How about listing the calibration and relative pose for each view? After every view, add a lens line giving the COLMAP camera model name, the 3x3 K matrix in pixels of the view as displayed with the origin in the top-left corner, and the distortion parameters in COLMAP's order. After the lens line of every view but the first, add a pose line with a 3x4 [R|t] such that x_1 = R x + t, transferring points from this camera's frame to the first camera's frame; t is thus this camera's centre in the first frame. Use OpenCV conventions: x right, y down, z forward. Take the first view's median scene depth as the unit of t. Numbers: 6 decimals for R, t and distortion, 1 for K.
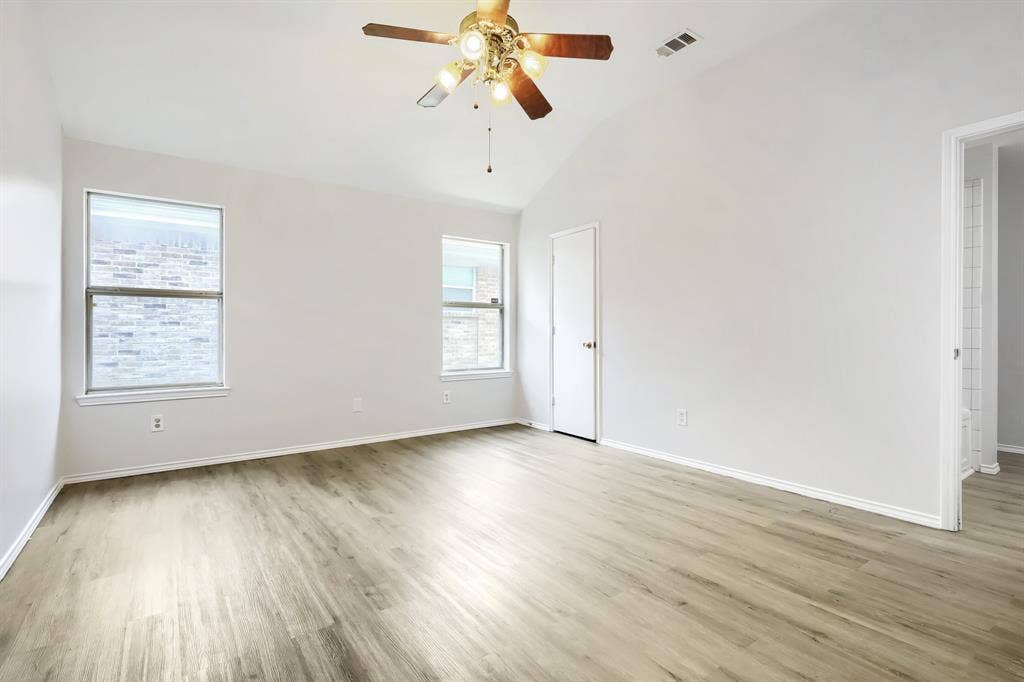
lens RADIAL K [[477.6, 0, 506.3], [0, 477.6, 339.5], [0, 0, 1]] dist [-0.004201, -0.000095]
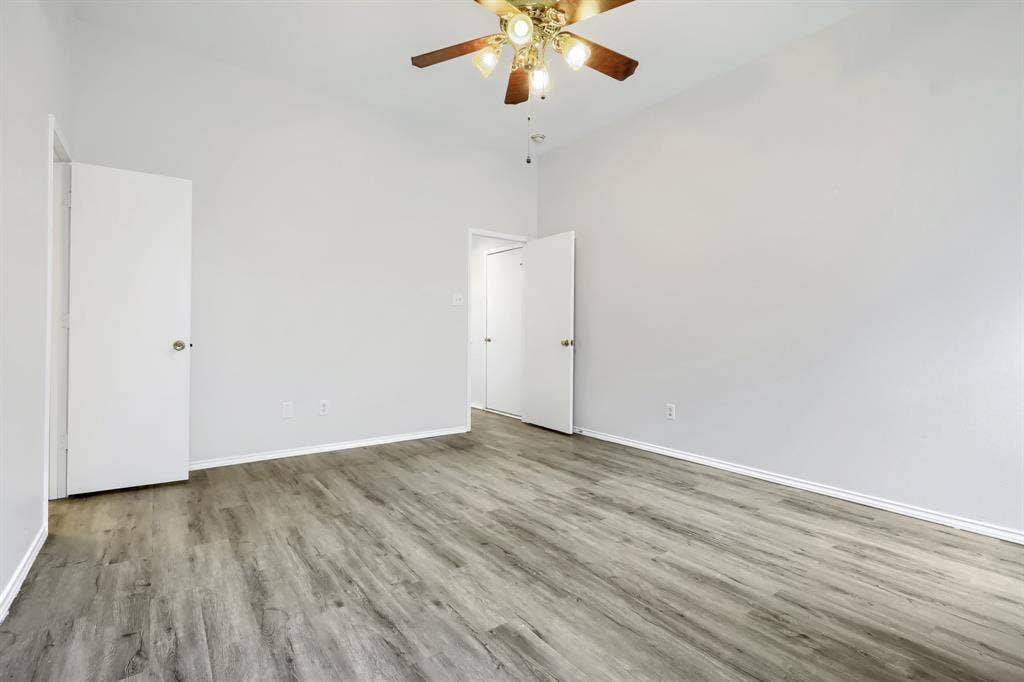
lens RADIAL K [[477.6, 0, 512.0], [0, 477.6, 333.9], [0, 0, 1]] dist [-0.004201, -0.000095]
pose [[-0.999722, -0.007111, -0.022477, 0.014047], [-0.007441, 0.999865, 0.014642, -0.022908], [0.022370, 0.014805, -0.999640, 2.002705]]
